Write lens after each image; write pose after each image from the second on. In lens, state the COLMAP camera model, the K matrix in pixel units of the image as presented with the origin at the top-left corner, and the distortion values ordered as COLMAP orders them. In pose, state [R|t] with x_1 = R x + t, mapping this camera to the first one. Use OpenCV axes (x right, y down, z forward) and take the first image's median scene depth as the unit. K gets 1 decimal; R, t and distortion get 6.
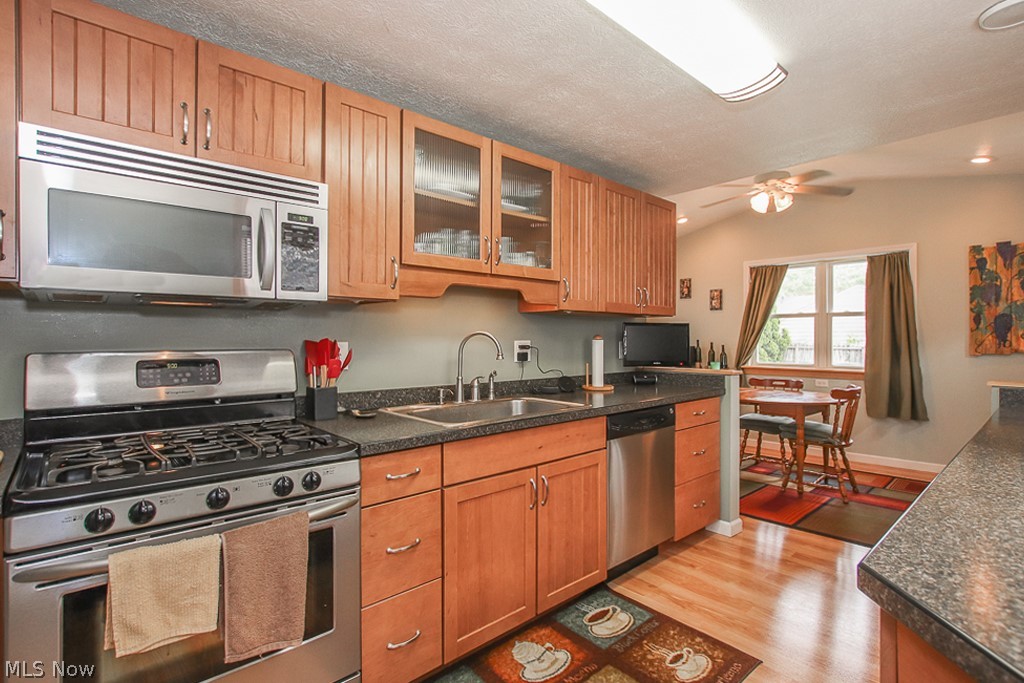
lens RADIAL K [[497.8, 0, 510.3], [0, 497.8, 337.3], [0, 0, 1]] dist [-0.016351, 0.000162]
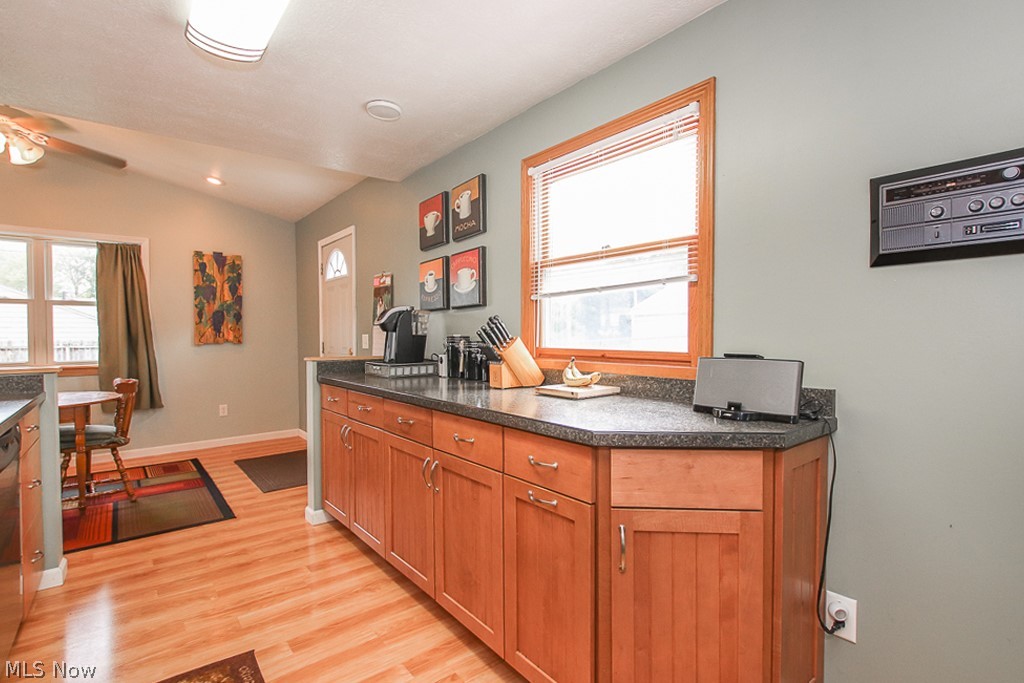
lens RADIAL K [[490.4, 0, 512.0], [0, 490.4, 341.5], [0, 0, 1]] dist [-0.003624, -0.000270]
pose [[0.059560, -0.015981, 0.998097, -0.239034], [0.003395, 0.999869, 0.015807, 0.017398], [-0.998219, 0.002447, 0.059606, 0.243069]]
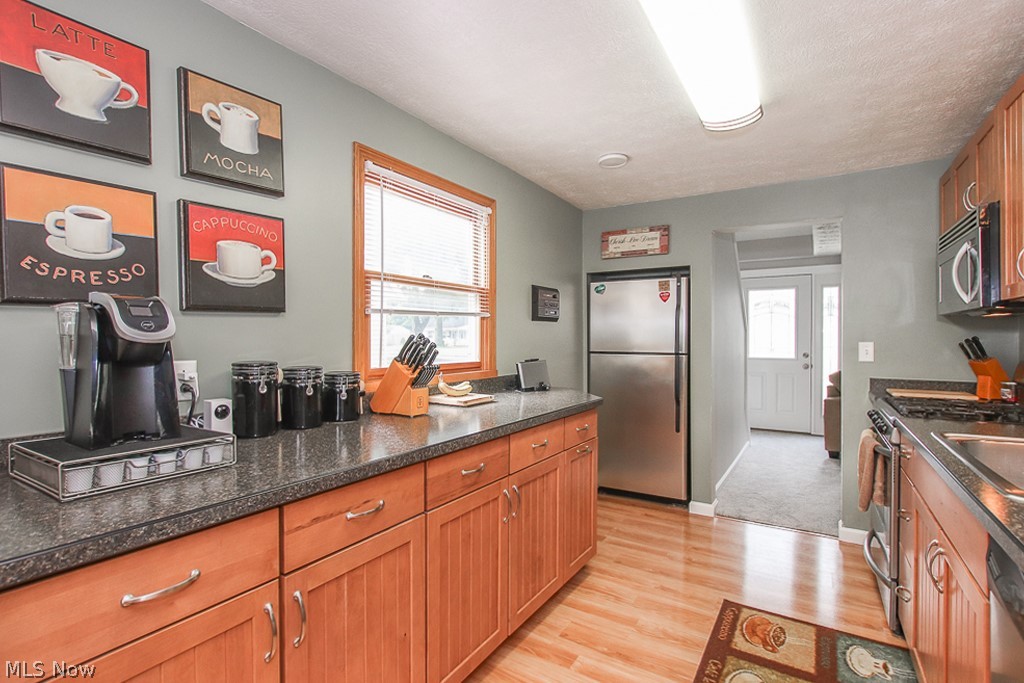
lens RADIAL K [[490.4, 0, 512.0], [0, 490.4, 341.5], [0, 0, 1]] dist [-0.003624, -0.000270]
pose [[-0.962216, 0.004670, -0.272246, 0.495283], [0.002694, 0.999967, 0.007632, -0.002863], [0.272273, 0.006611, -0.962197, 0.915872]]
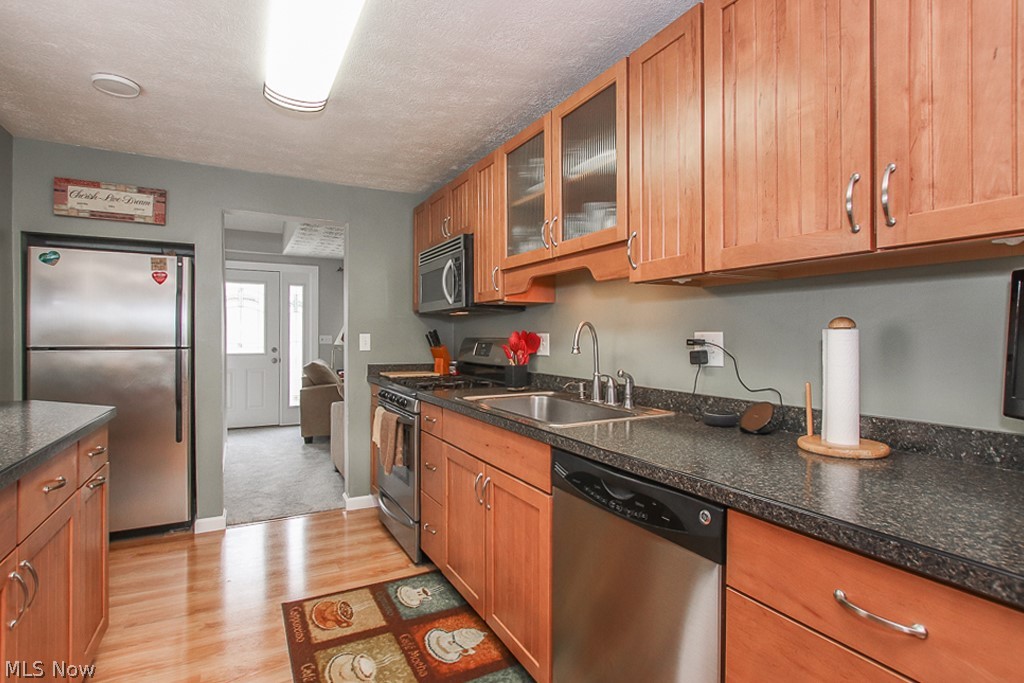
lens RADIAL K [[497.8, 0, 510.3], [0, 497.8, 337.3], [0, 0, 1]] dist [-0.016351, 0.000162]
pose [[-0.230925, 0.002337, -0.972969, 0.591296], [-0.001831, 0.999994, 0.002836, 0.010462], [0.972970, 0.002436, -0.230920, 0.777703]]
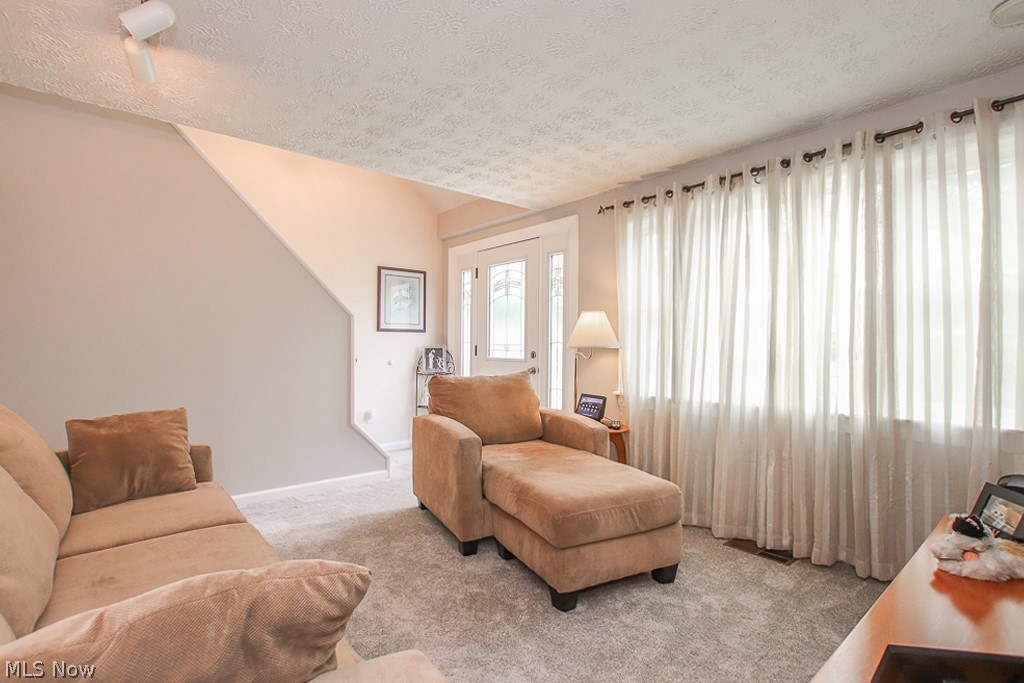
lens RADIAL K [[497.8, 0, 510.3], [0, 497.8, 337.3], [0, 0, 1]] dist [-0.016351, 0.000162]
pose [[-0.998401, -0.002507, 0.056472, -1.098796], [-0.003208, 0.999919, -0.012332, 0.037778], [-0.056436, -0.012493, -0.998328, 0.747318]]
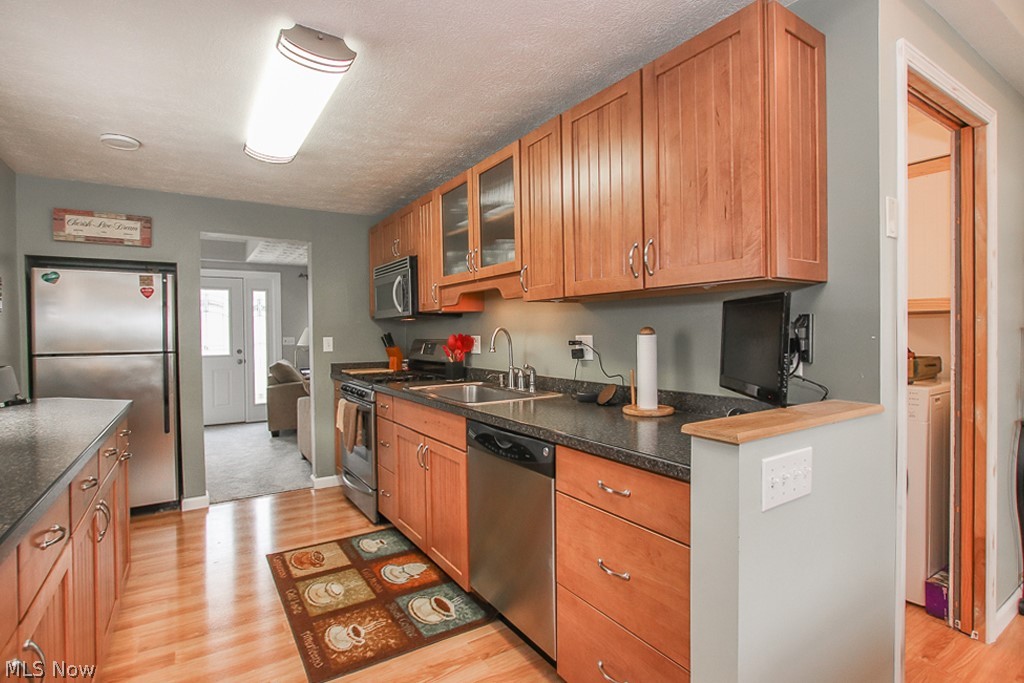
lens RADIAL K [[497.8, 0, 510.3], [0, 497.8, 337.3], [0, 0, 1]] dist [-0.016351, 0.000162]
pose [[-0.157511, 0.013038, -0.987431, 0.775207], [0.013134, 0.999852, 0.011106, -0.000854], [0.987430, -0.011219, -0.157659, 0.871490]]
